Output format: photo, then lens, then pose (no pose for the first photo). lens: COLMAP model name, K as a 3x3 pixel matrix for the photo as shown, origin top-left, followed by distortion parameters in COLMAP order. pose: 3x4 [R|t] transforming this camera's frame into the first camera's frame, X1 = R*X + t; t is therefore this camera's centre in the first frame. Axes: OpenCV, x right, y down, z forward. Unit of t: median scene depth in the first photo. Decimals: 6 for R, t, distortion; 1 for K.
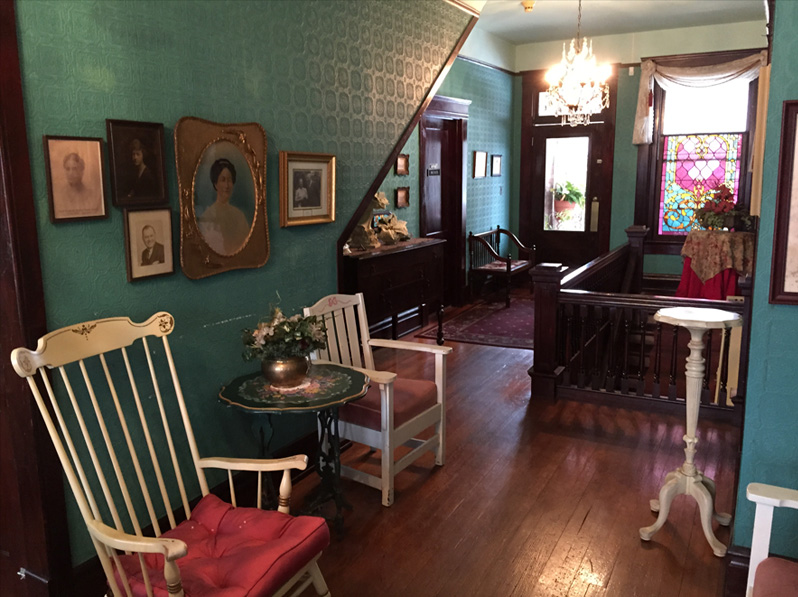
lens RADIAL K [[678.7, 0, 400.2], [0, 678.7, 297.1], [0, 0, 1]] dist [0.048466, -0.017631]
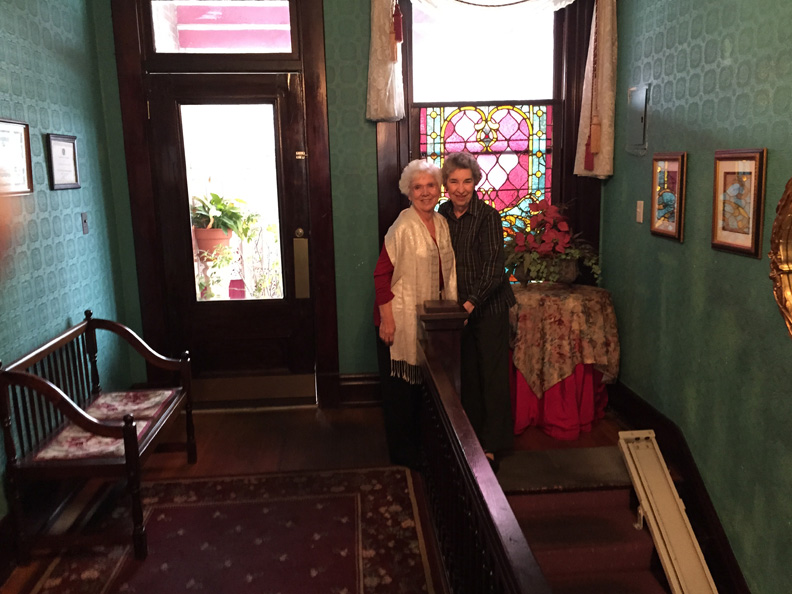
lens RADIAL K [[673.6, 0, 398.0], [0, 673.6, 295.4], [0, 0, 1]] dist [0.048466, -0.017631]
pose [[0.846950, -0.103247, 0.521551, 0.094310], [0.108310, 0.993898, 0.020868, -0.106847], [-0.520523, 0.038815, 0.852965, 0.582413]]
